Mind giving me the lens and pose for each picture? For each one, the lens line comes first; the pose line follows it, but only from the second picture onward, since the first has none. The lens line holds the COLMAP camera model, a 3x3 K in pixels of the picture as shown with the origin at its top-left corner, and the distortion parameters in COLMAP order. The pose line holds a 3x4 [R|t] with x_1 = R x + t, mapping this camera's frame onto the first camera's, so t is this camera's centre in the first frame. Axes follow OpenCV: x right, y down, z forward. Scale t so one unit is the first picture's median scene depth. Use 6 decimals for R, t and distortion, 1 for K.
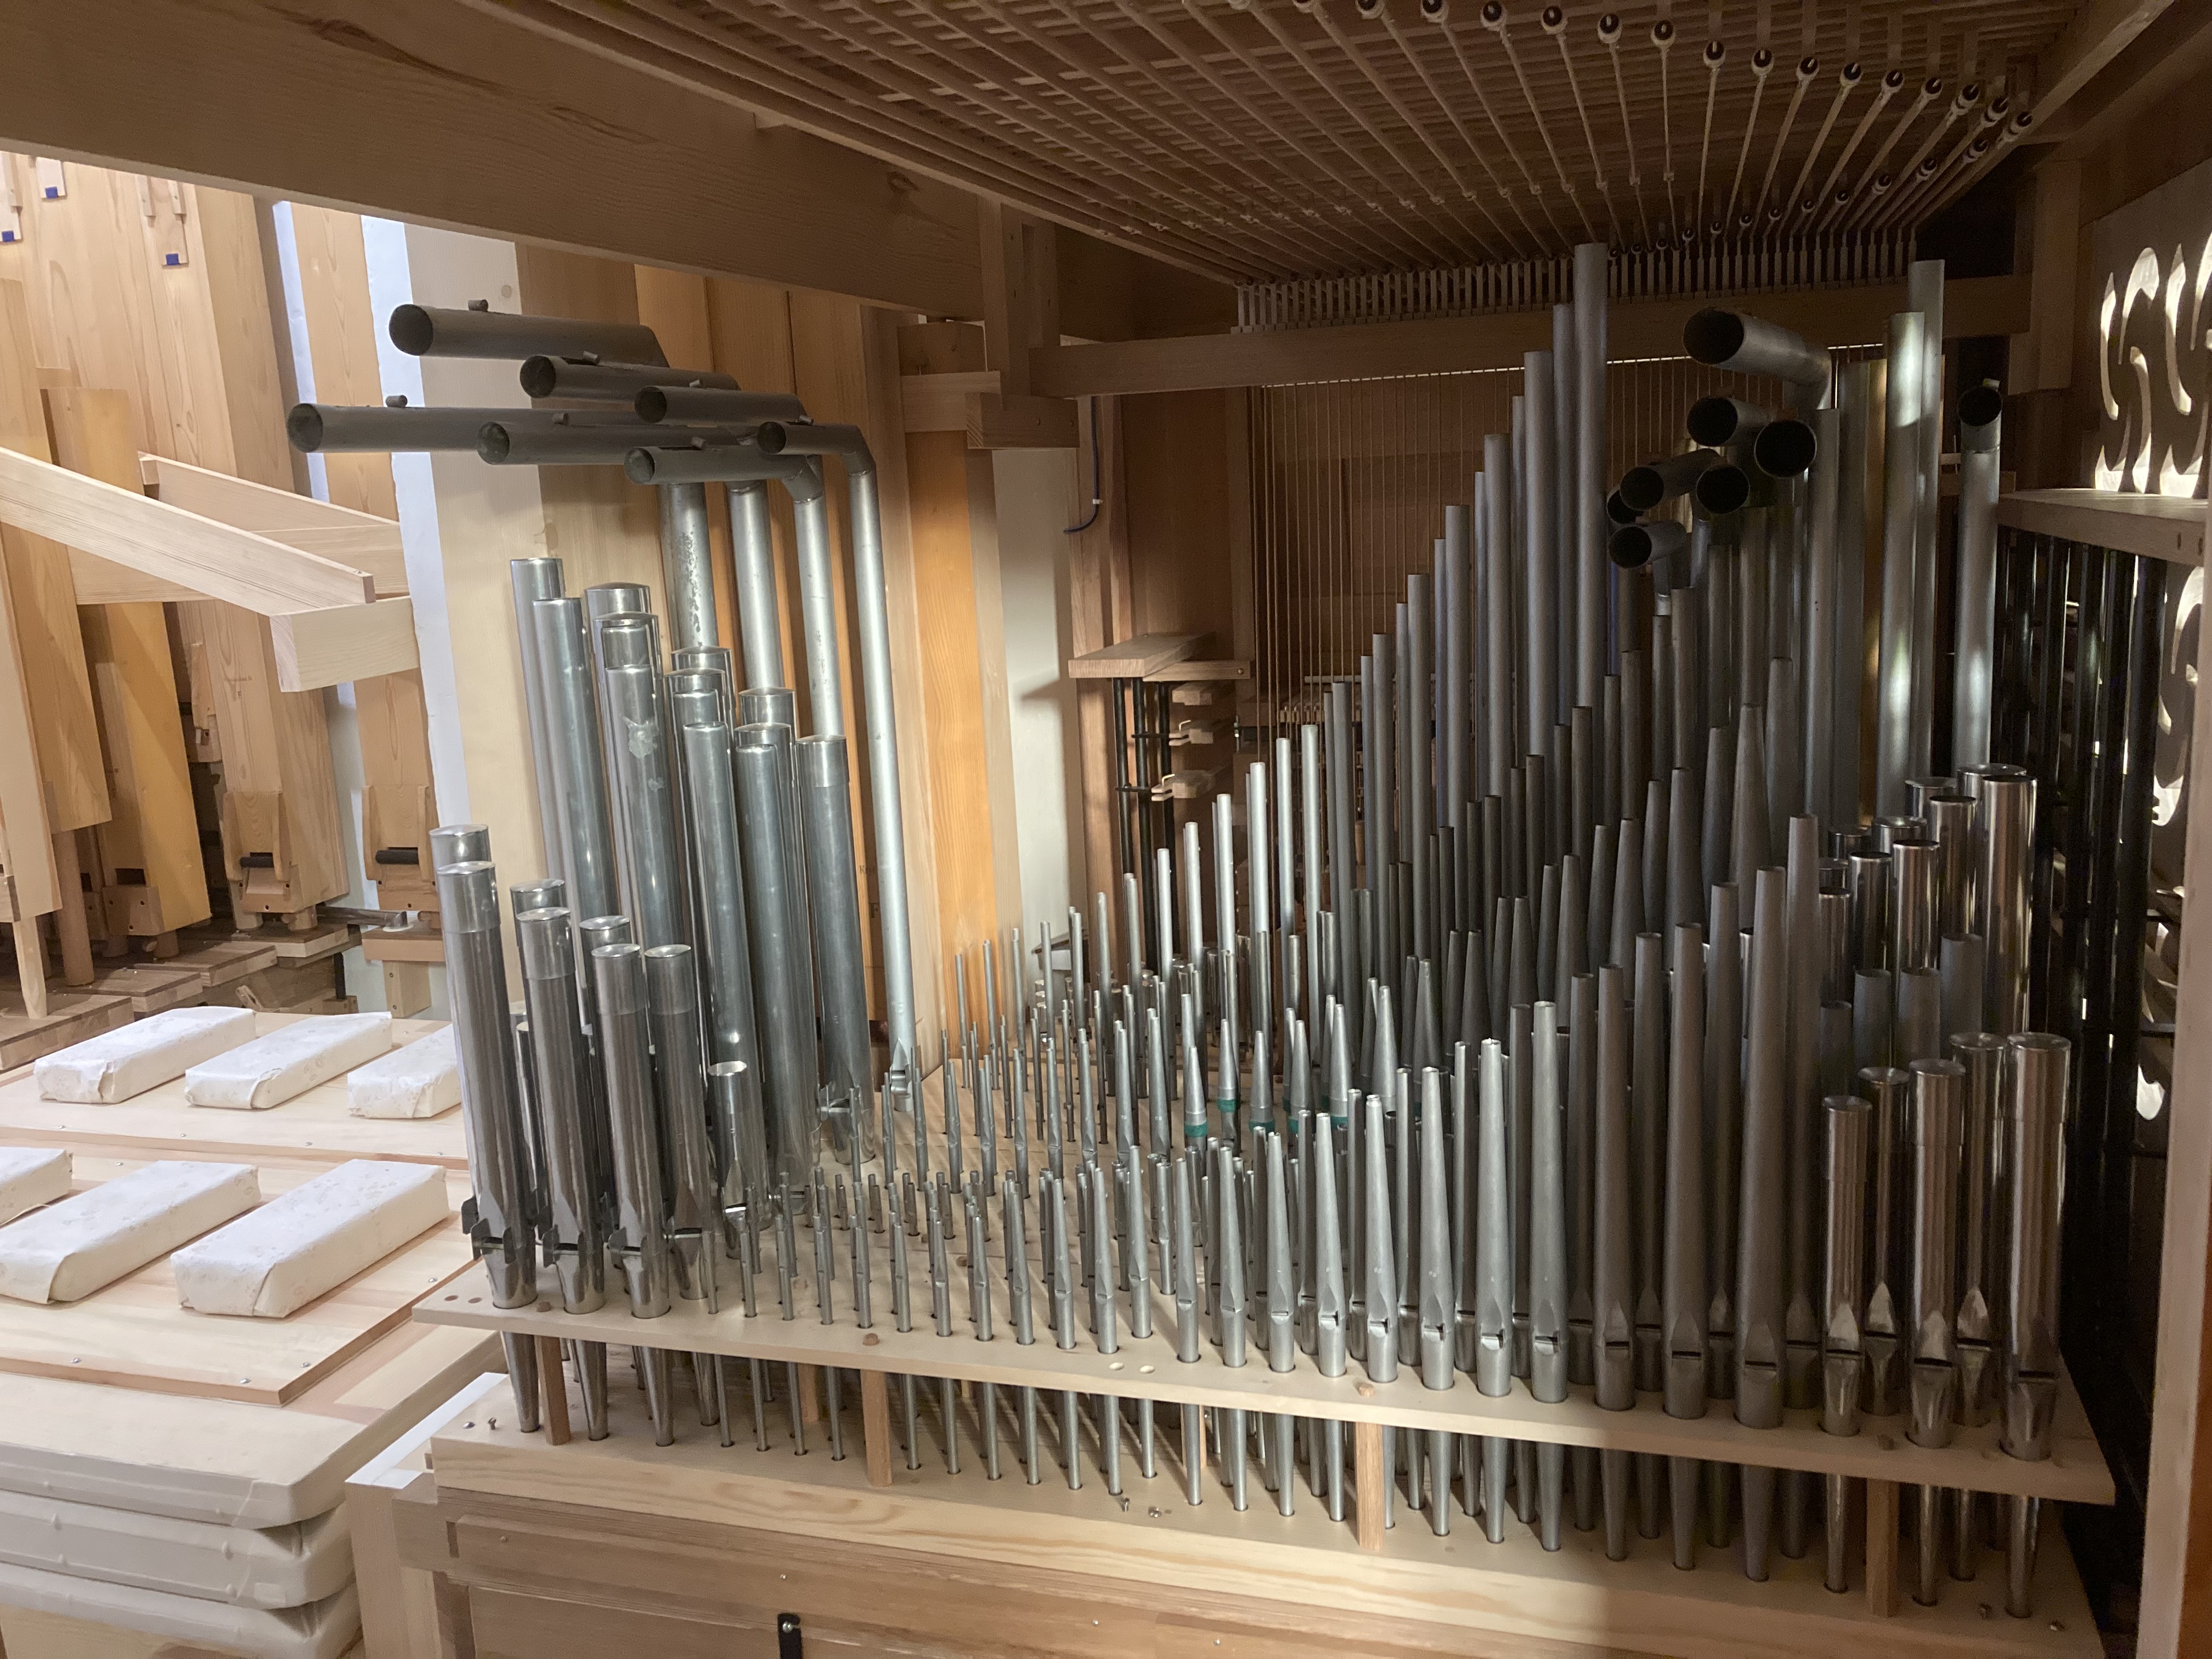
lens RADIAL K [[1825.7, 0, 1122.6], [0, 1825.7, 834.0], [0, 0, 1]] dist [0.016358, -0.003176]
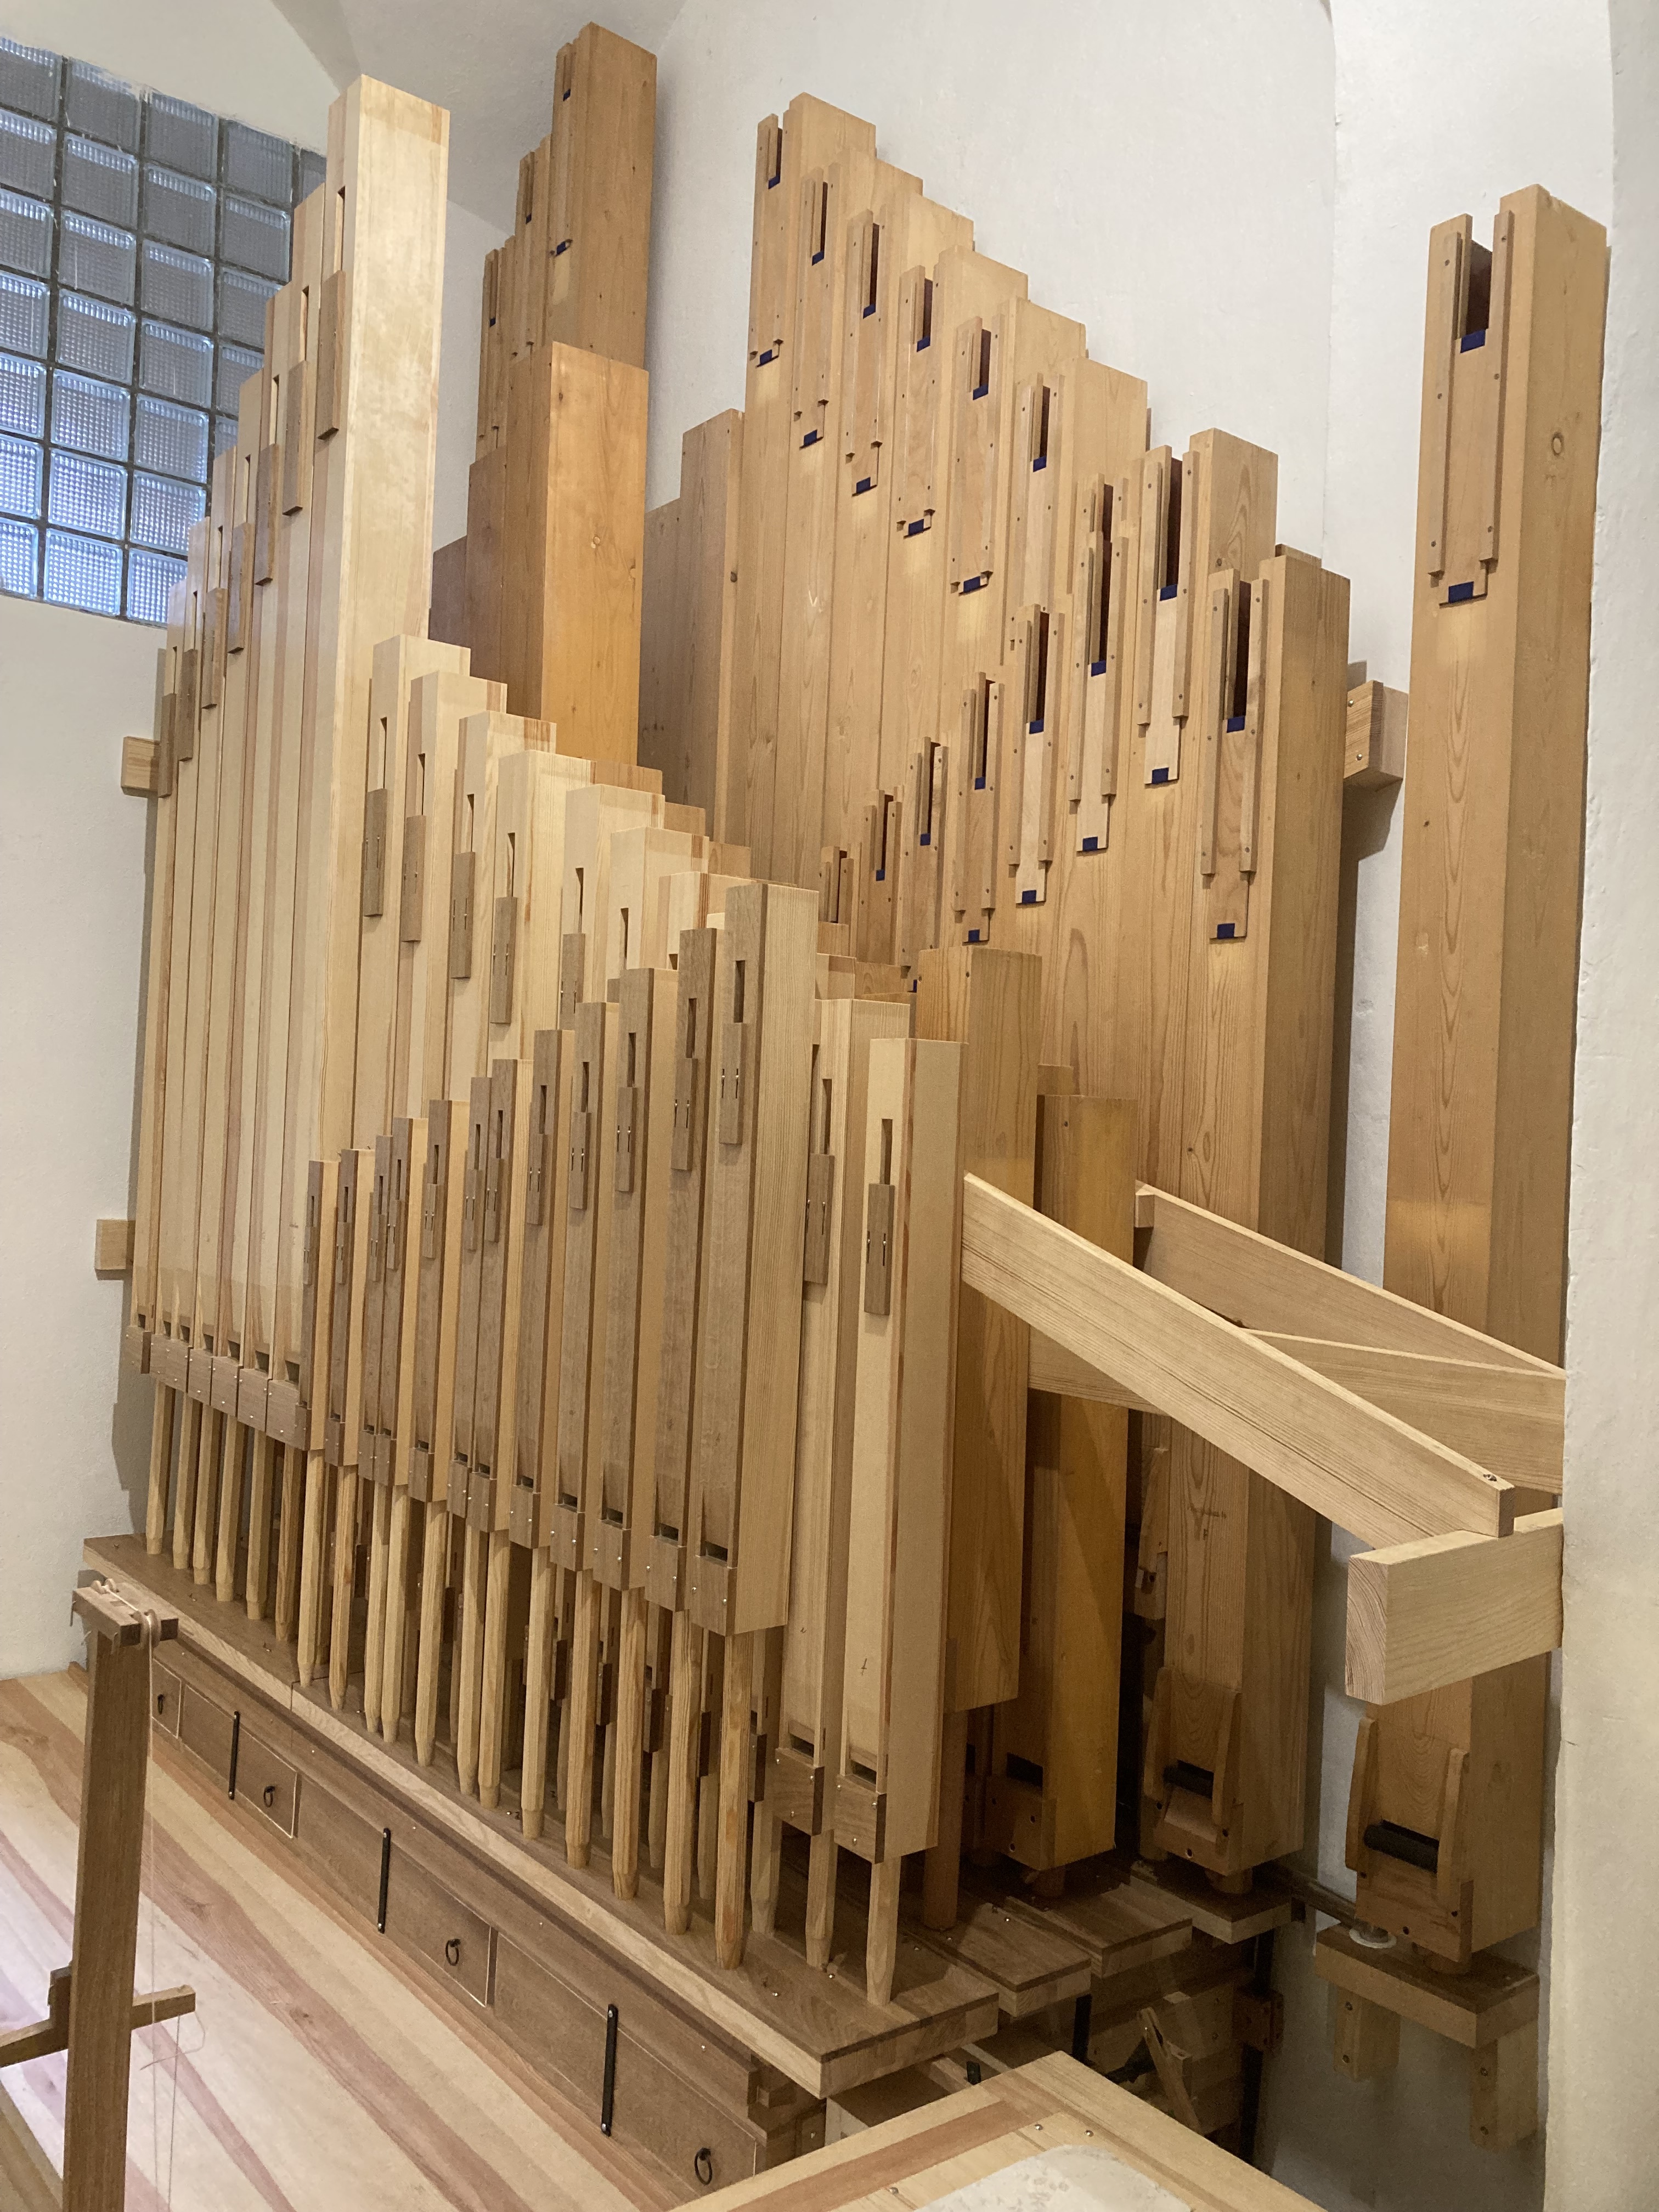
lens RADIAL K [[1825.7, 0, 823.9], [0, 1825.7, 1107.1], [0, 0, 1]] dist [0.016358, -0.003176]
pose [[0.822313, 0.082038, -0.563091, -0.230792], [-0.187800, 0.973234, -0.132462, -0.117393], [0.537153, 0.214674, 0.815709, 0.333478]]
